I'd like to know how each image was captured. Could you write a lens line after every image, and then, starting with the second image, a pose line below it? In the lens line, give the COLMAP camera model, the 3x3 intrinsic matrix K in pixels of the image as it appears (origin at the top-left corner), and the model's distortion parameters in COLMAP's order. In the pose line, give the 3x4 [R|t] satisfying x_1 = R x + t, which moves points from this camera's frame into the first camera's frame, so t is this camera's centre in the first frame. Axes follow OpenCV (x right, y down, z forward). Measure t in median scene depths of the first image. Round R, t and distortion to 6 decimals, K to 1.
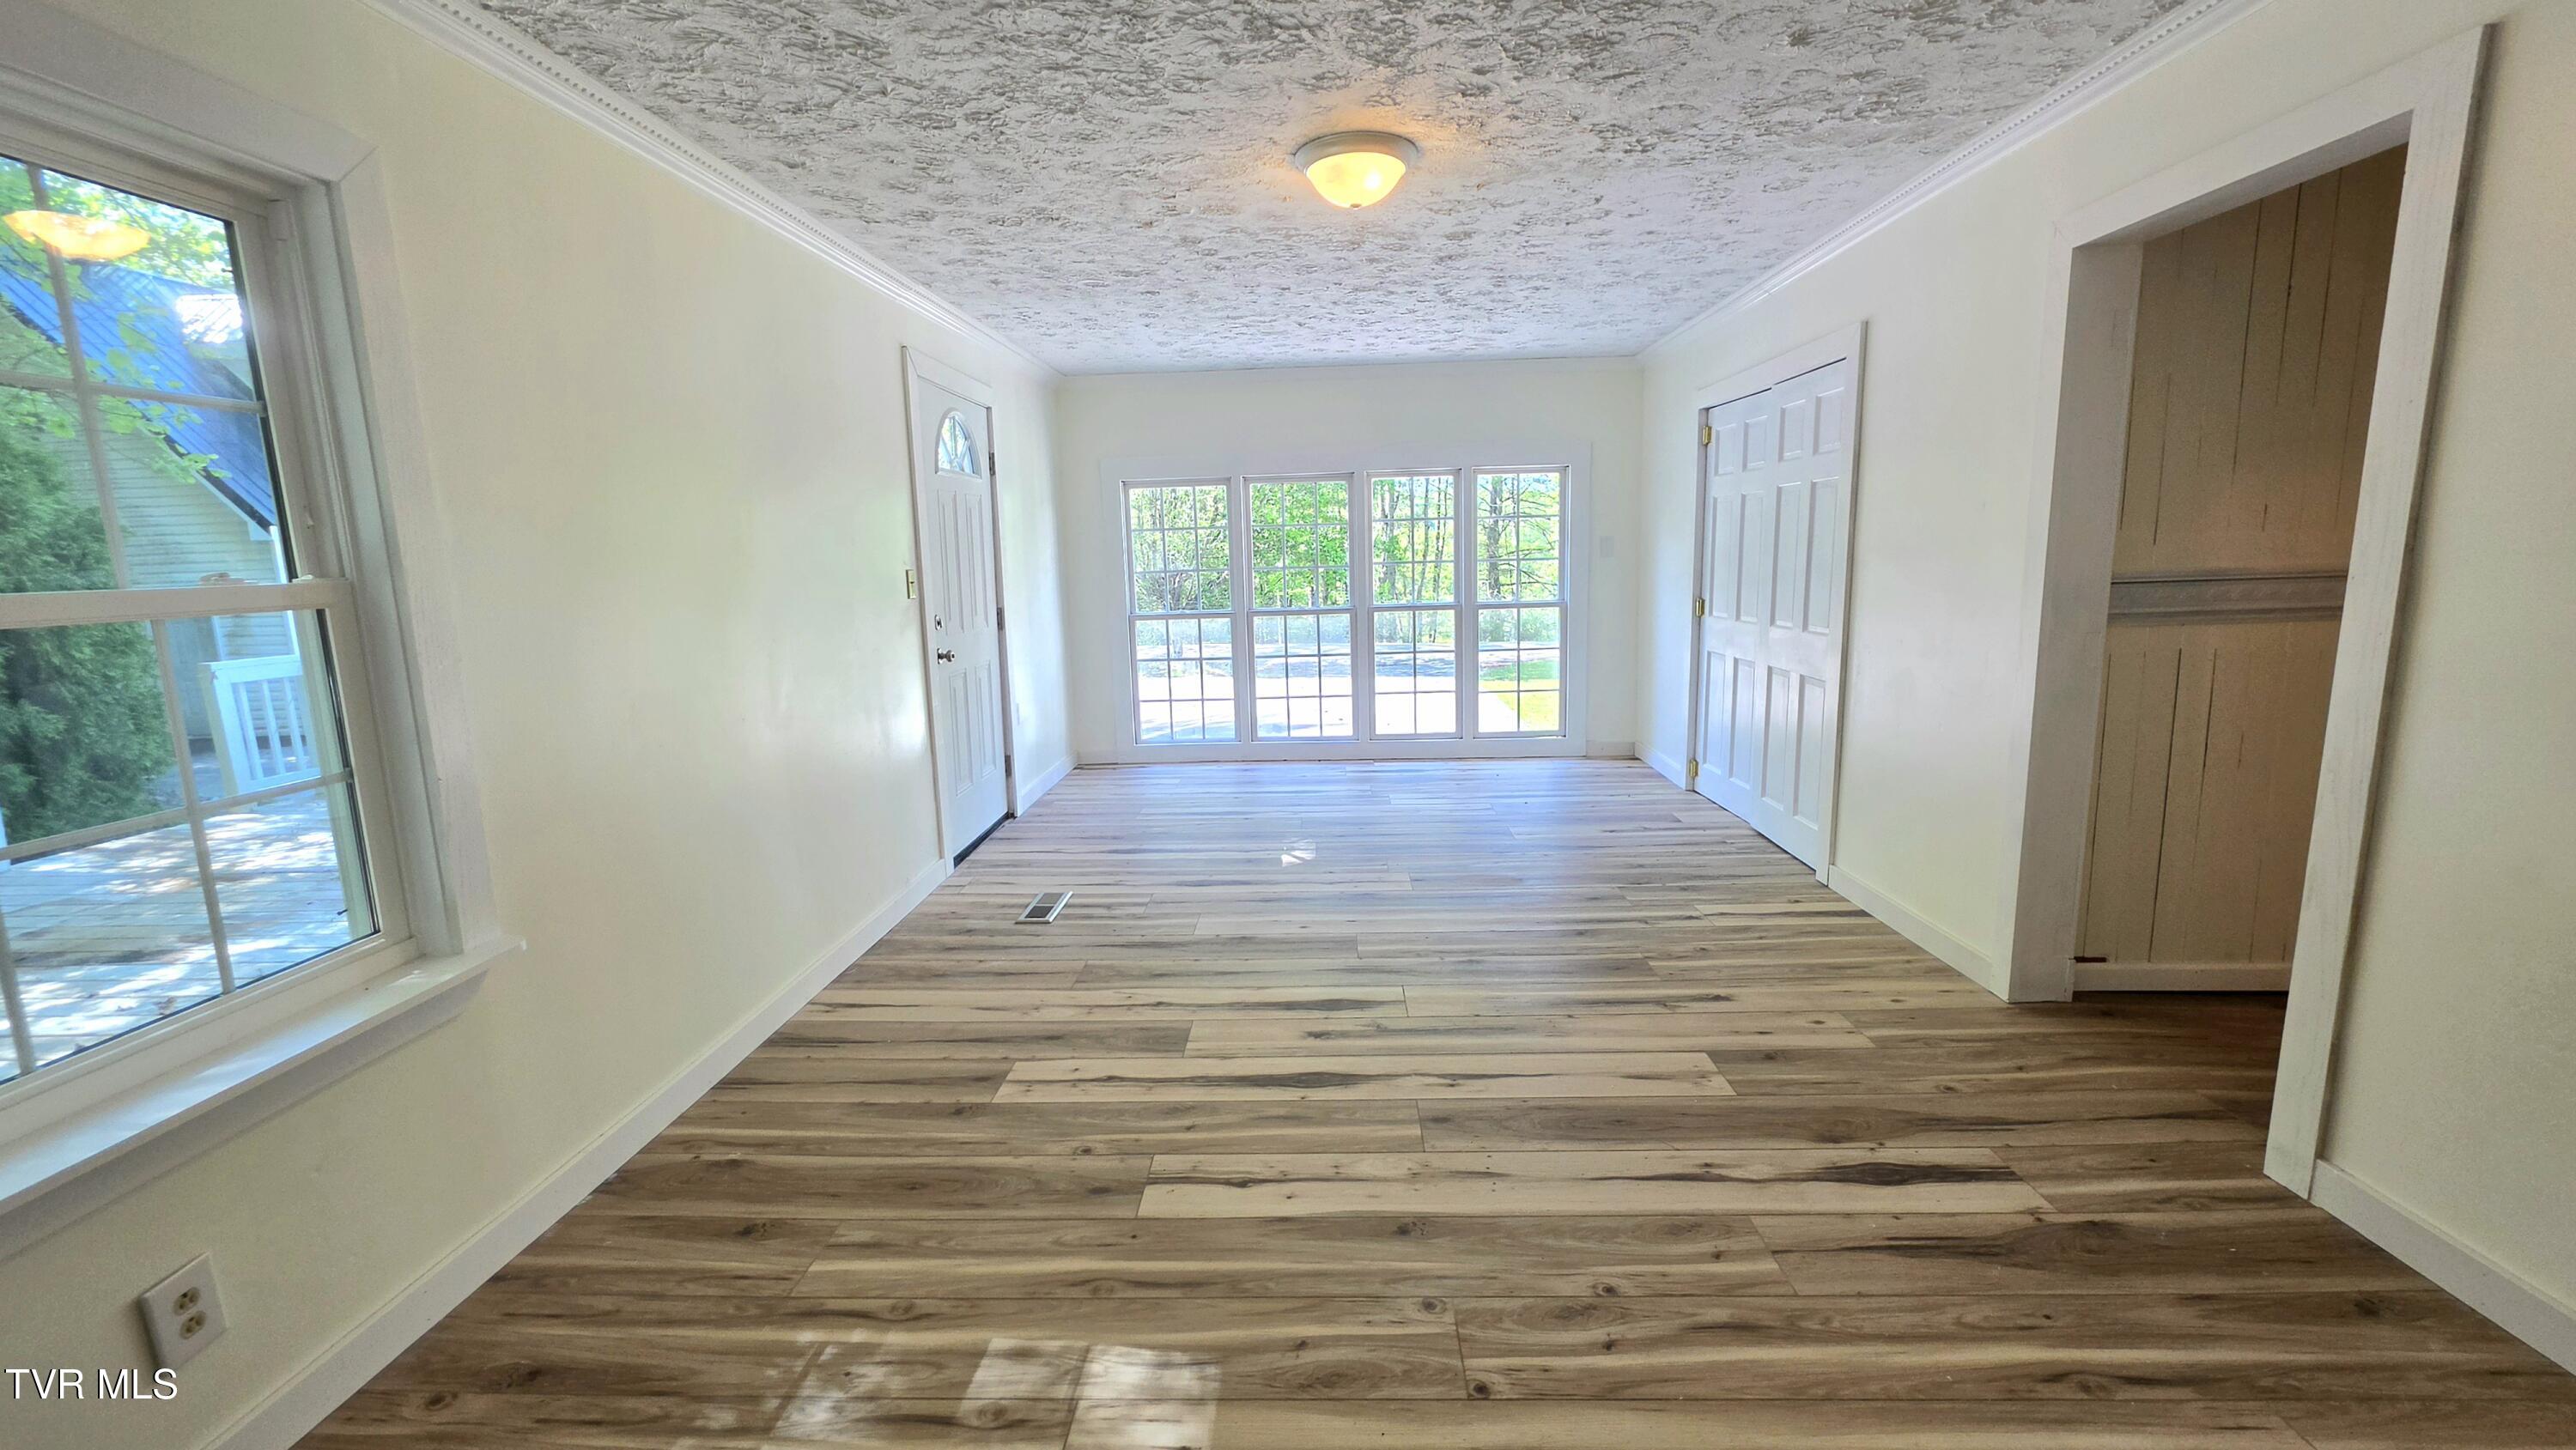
lens RADIAL K [[1027.7, 0, 1288.0], [0, 1027.7, 725.0], [0, 0, 1]] dist [-0.006028, 0.000881]
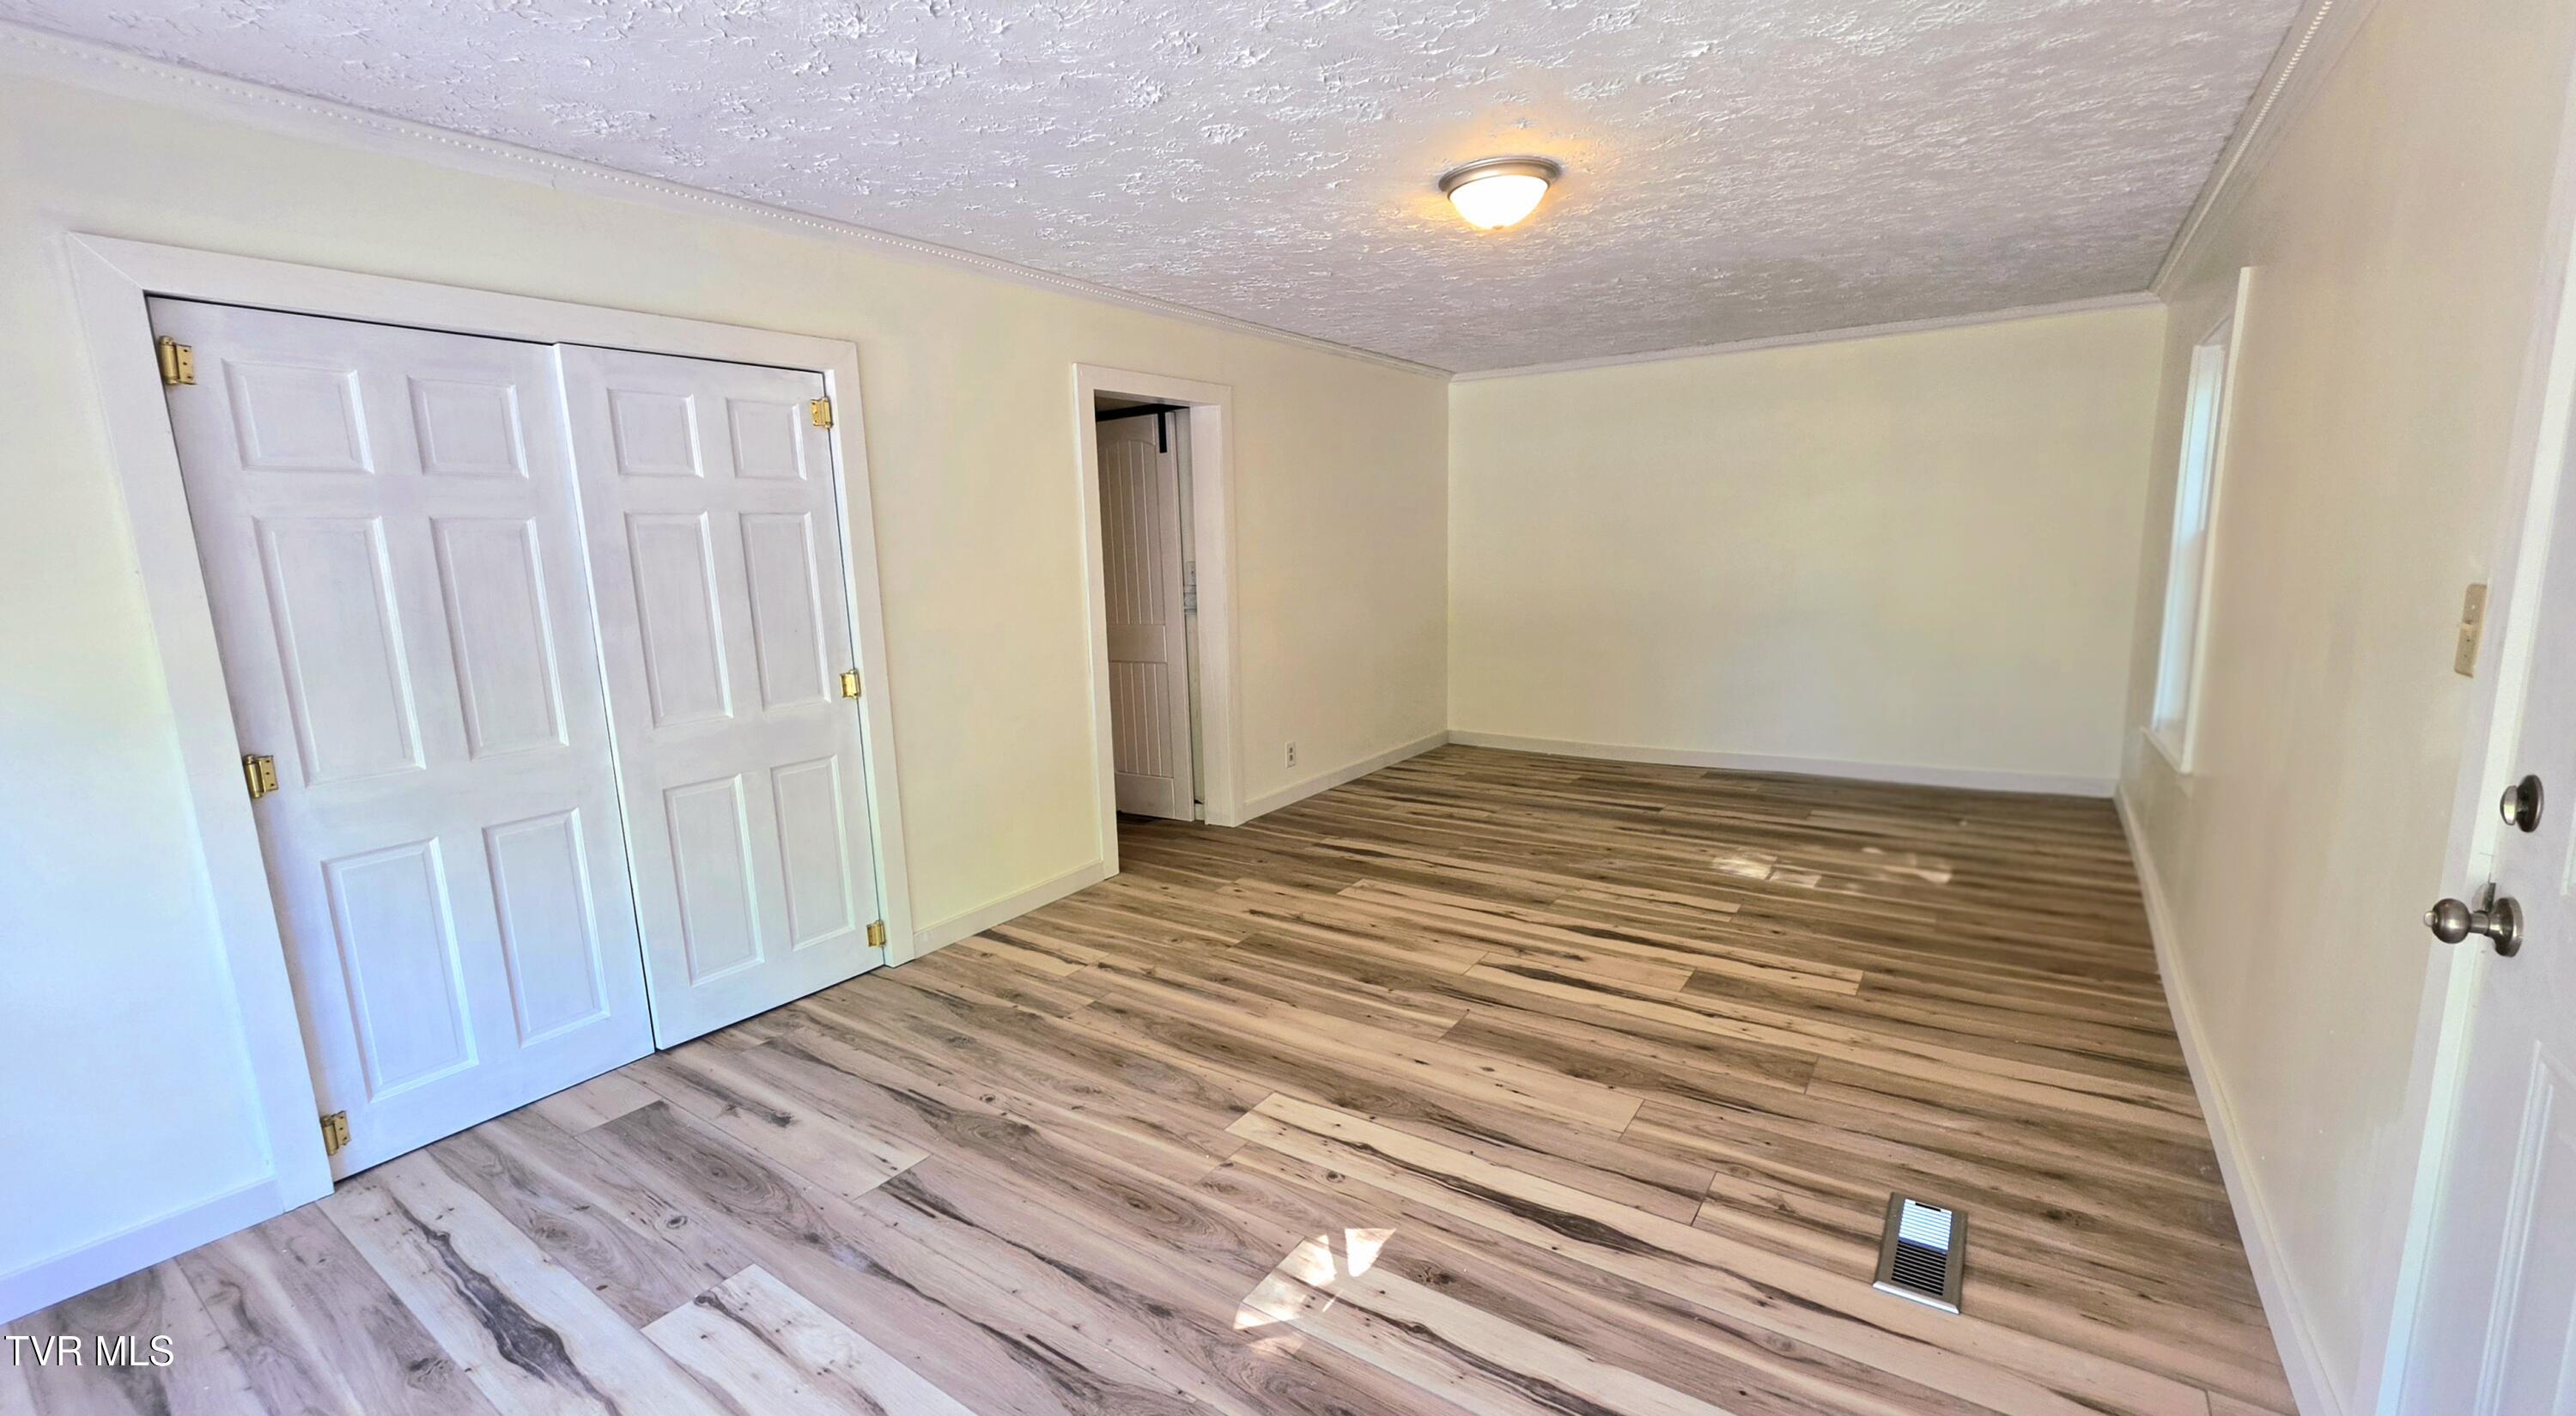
lens RADIAL K [[1033.3, 0, 1288.0], [0, 1033.3, 708.0], [0, 0, 1]] dist [0.000093, 0.000083]
pose [[-0.841210, -0.030398, 0.539854, -0.328767], [0.147587, 0.947598, 0.283330, -0.361040], [-0.520177, 0.318015, -0.792642, 2.023507]]
